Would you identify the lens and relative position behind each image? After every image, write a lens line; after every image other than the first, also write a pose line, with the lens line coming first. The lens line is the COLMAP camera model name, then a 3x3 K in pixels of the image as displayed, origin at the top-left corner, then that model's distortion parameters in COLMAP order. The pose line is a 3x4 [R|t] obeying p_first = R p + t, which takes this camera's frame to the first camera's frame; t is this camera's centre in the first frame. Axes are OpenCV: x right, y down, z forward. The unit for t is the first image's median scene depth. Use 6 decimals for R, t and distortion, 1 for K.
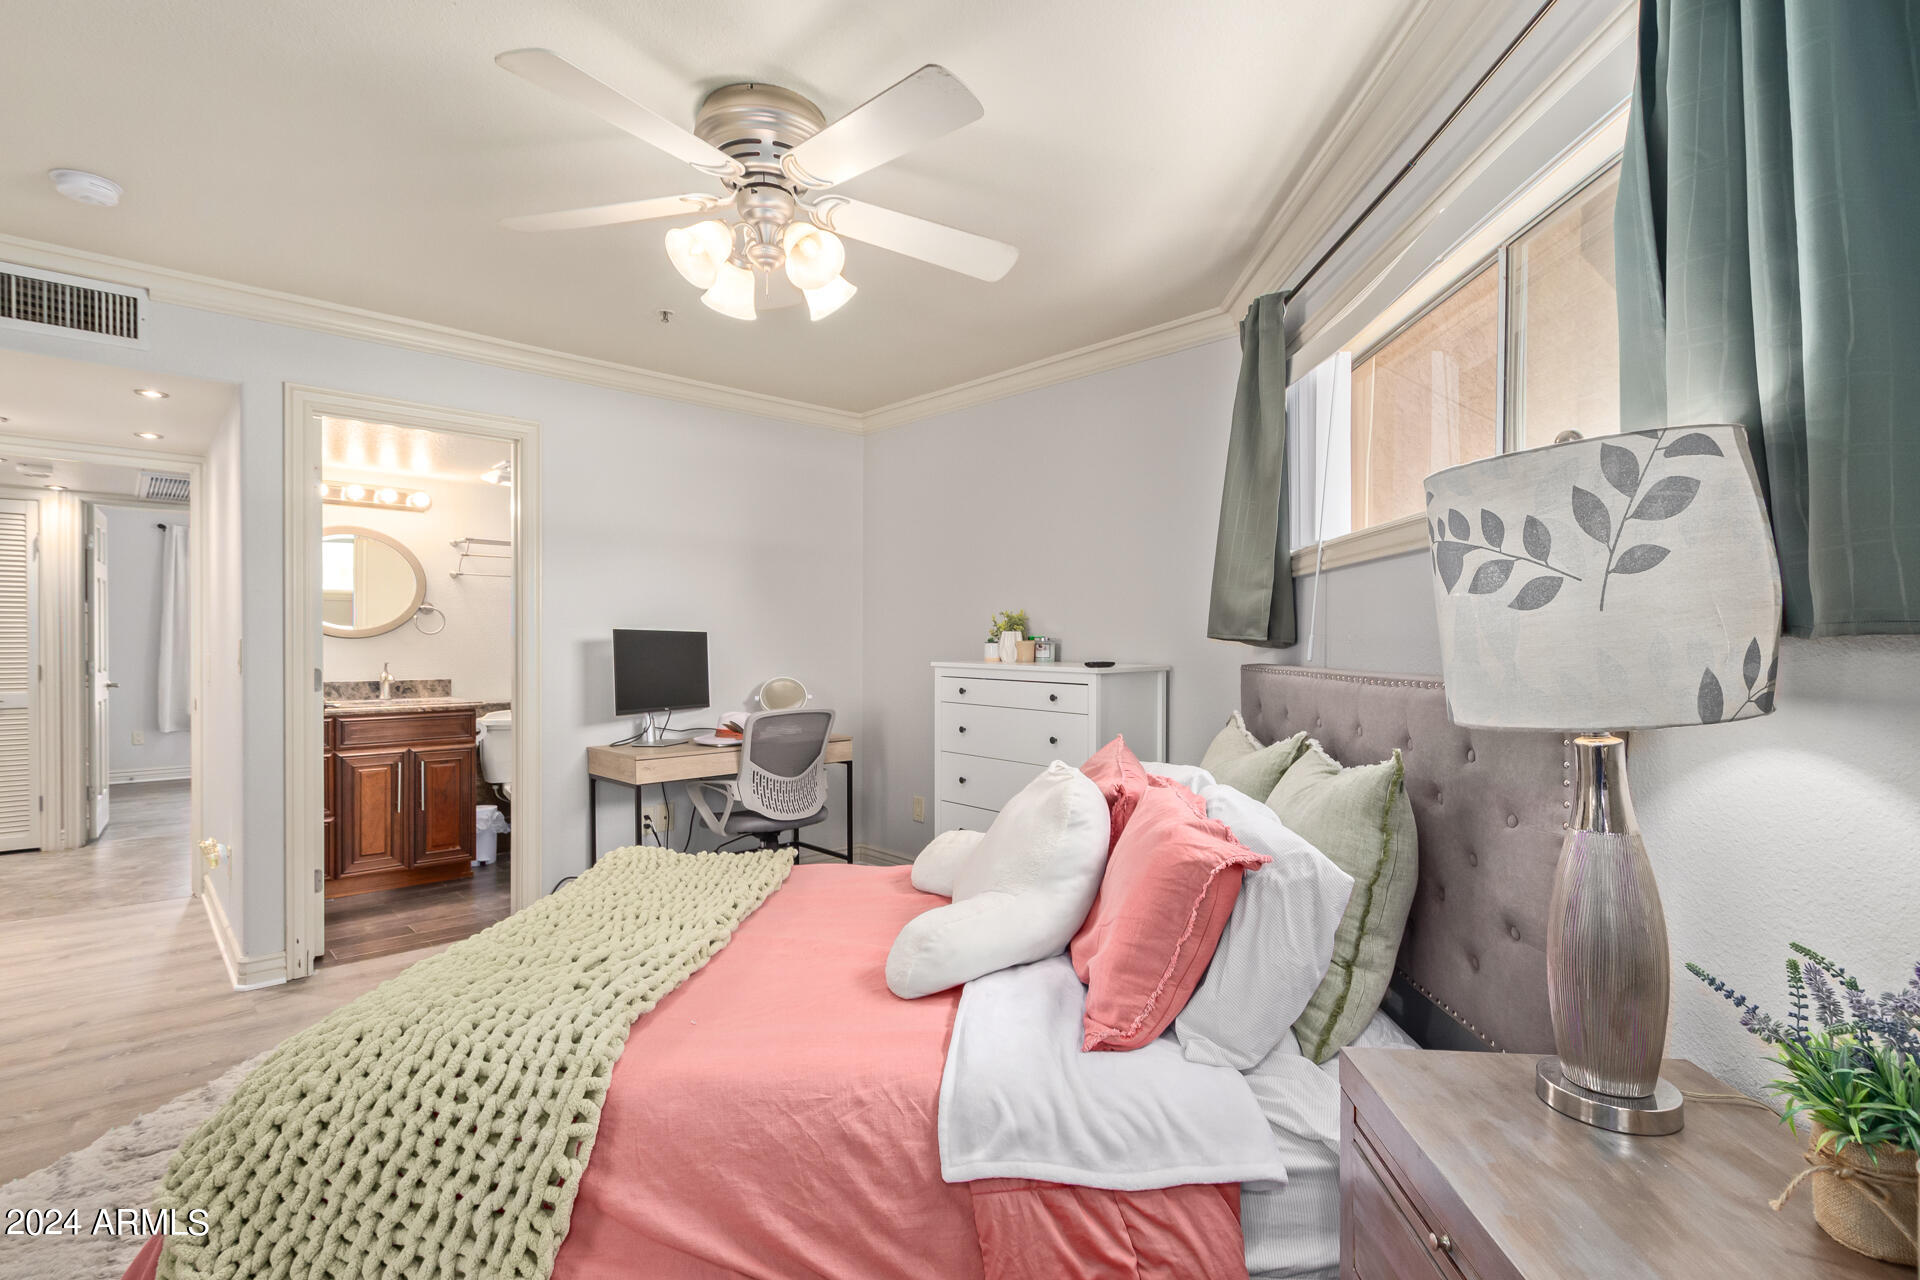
lens RADIAL K [[883.9, 0, 957.9], [0, 883.9, 653.0], [0, 0, 1]] dist [0.001746, -0.000364]
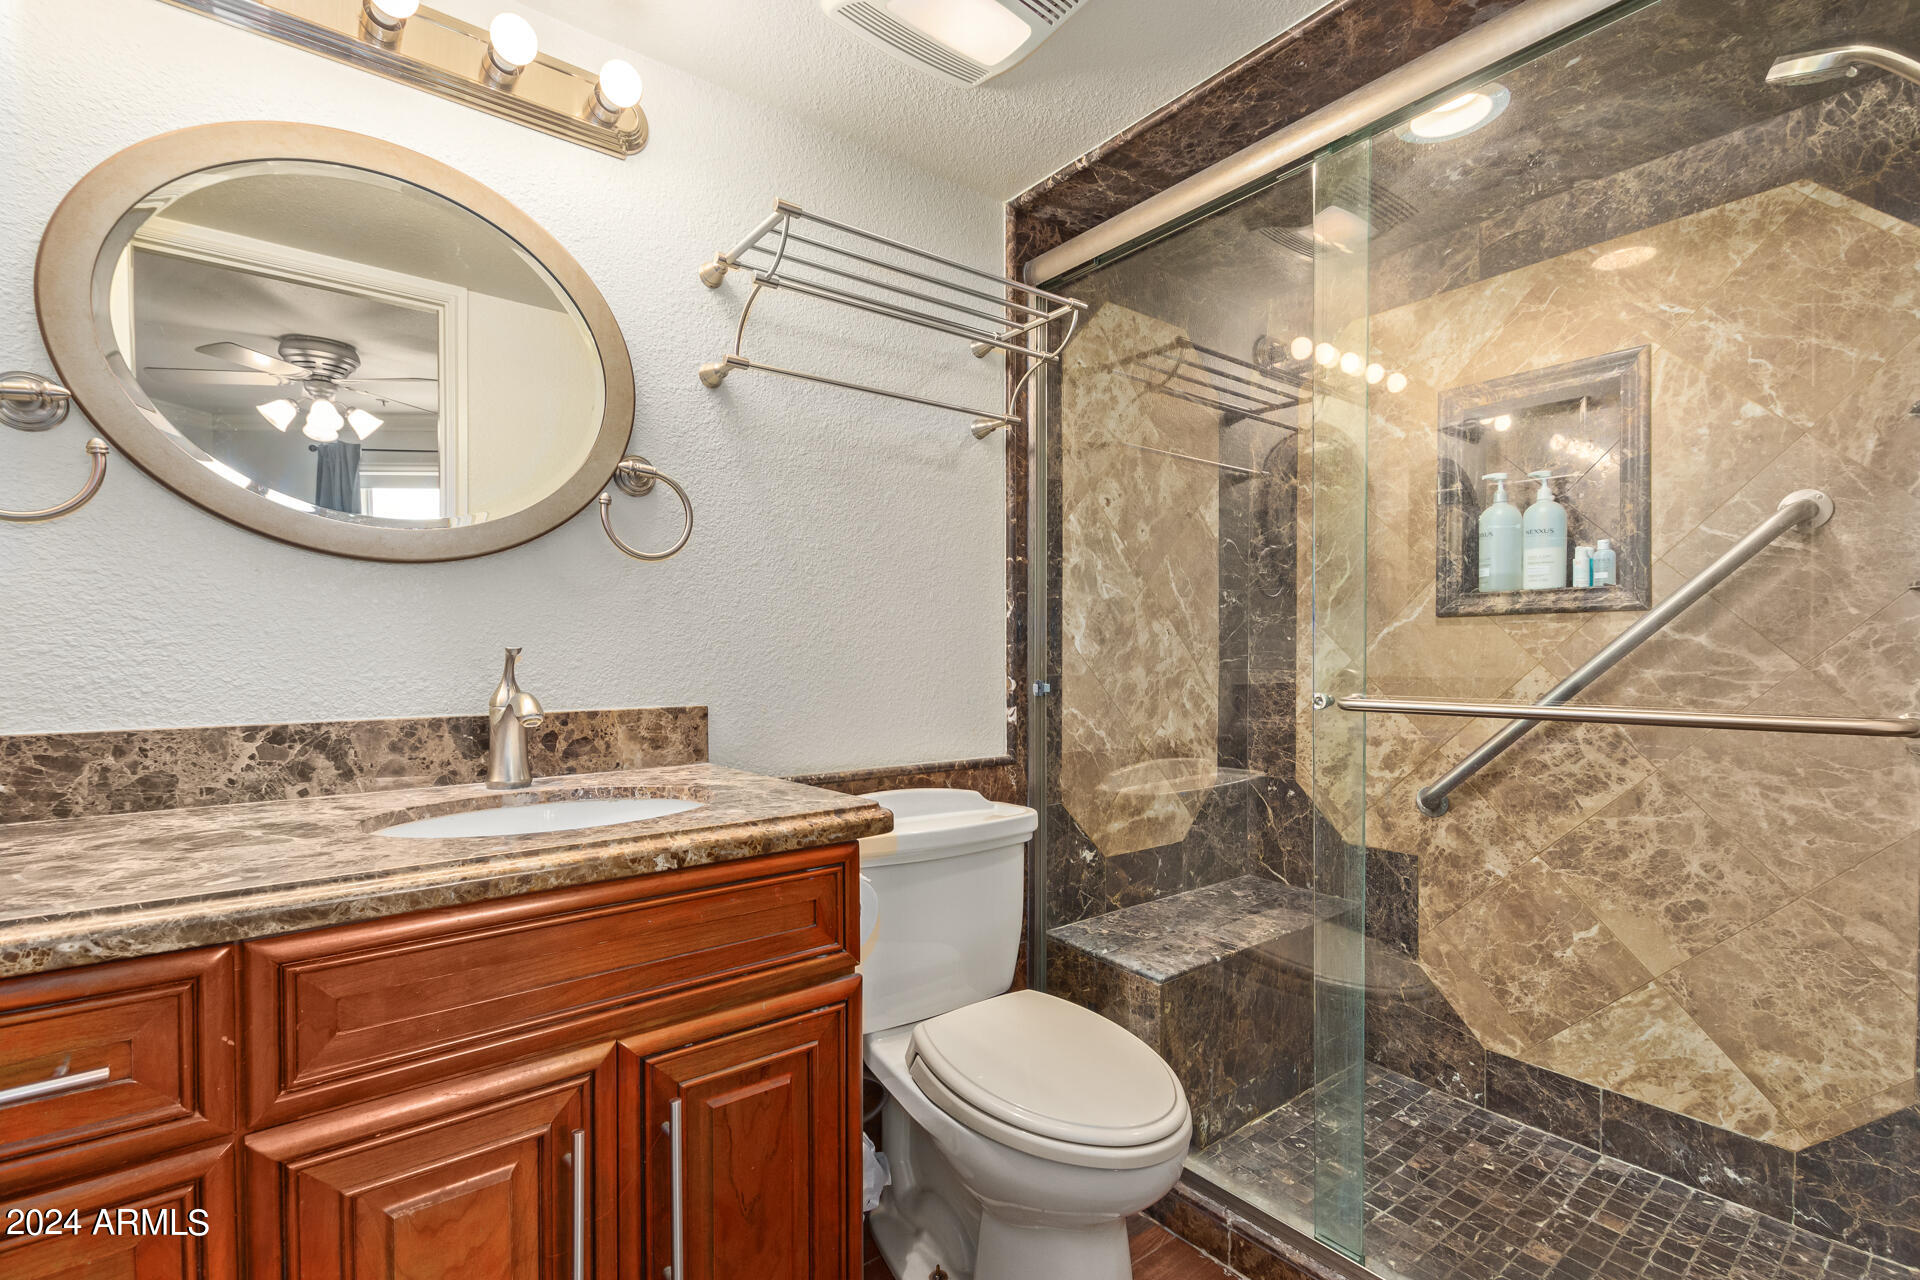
lens RADIAL K [[883.9, 0, 957.9], [0, 883.9, 653.0], [0, 0, 1]] dist [0.001746, -0.000364]
pose [[0.994766, -0.014979, -0.101074, -0.476816], [0.013115, 0.999732, -0.019074, 0.018982], [0.101333, 0.017649, 0.994696, 0.735029]]
